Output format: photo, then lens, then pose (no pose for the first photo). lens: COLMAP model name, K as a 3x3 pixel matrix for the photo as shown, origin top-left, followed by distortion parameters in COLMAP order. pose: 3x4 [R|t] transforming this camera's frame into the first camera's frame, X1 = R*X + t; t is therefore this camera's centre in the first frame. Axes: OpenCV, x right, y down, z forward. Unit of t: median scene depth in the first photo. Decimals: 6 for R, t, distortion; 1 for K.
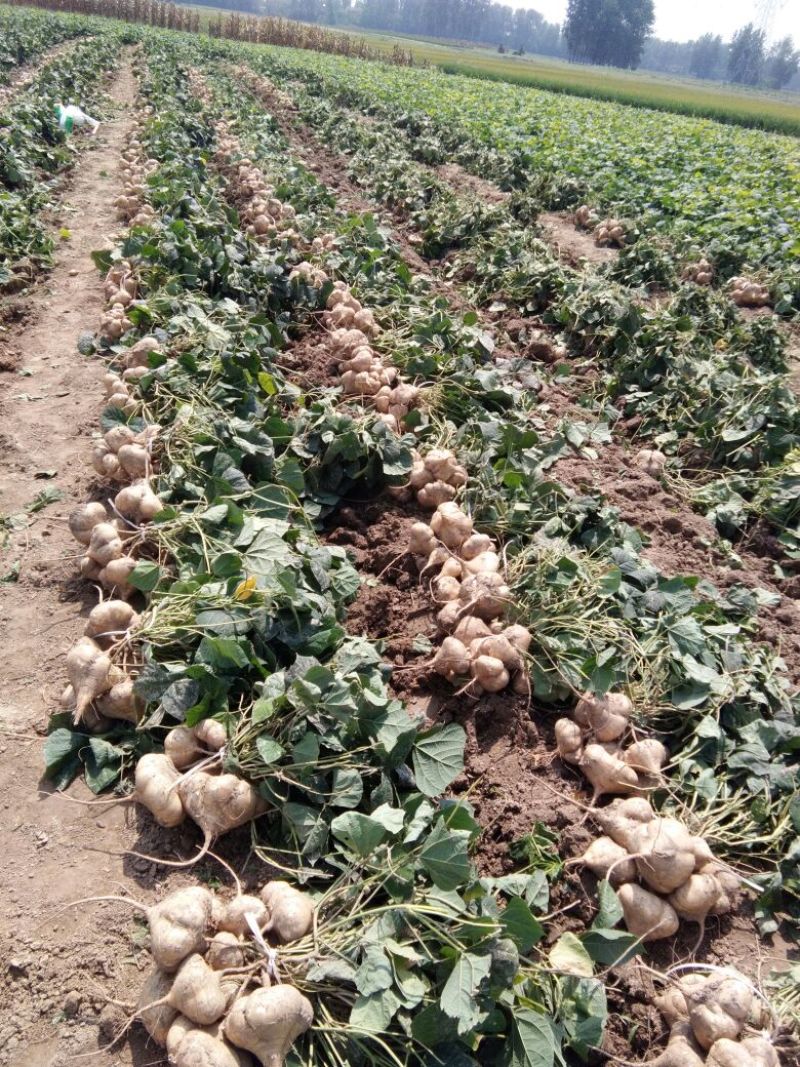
lens RADIAL K [[871.8, 0, 406.9], [0, 871.8, 531.1], [0, 0, 1]] dist [0.134109, -0.138967]
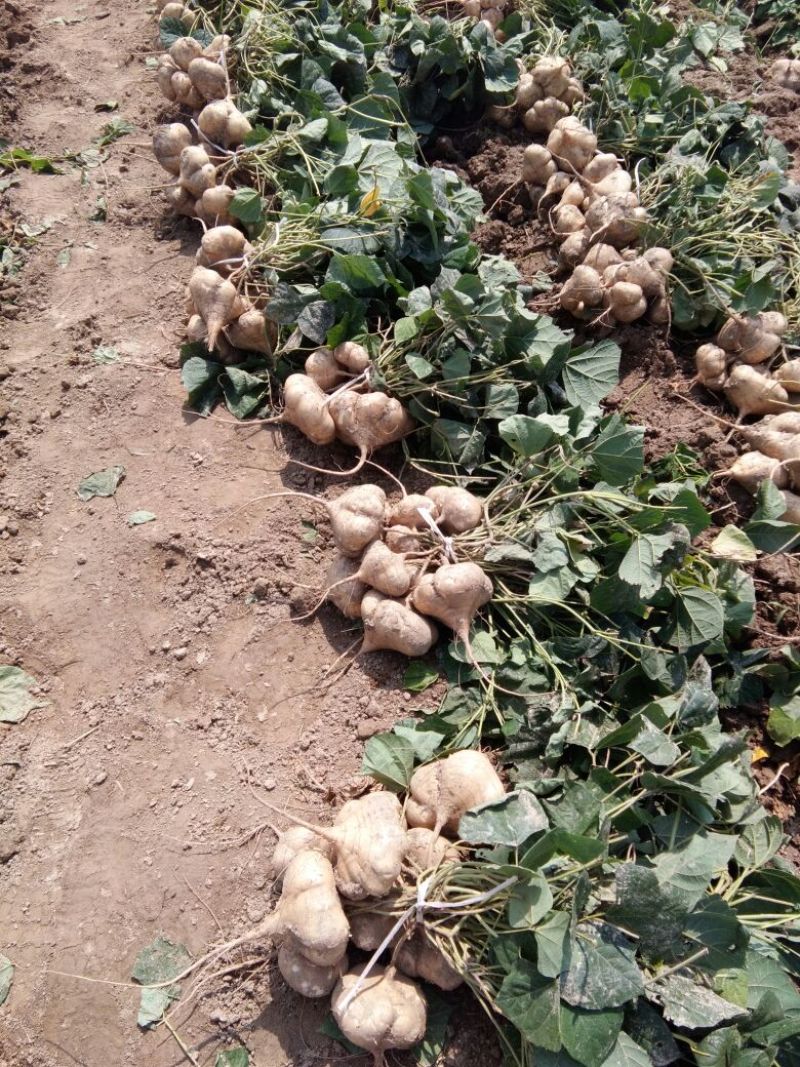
lens RADIAL K [[871.8, 0, 396.5], [0, 871.8, 541.8], [0, 0, 1]] dist [0.134109, -0.138967]
pose [[0.999112, -0.013674, -0.039847, -0.120550], [0.025692, 0.947385, 0.319064, 0.102122], [0.033388, -0.319805, 0.946895, 0.017942]]
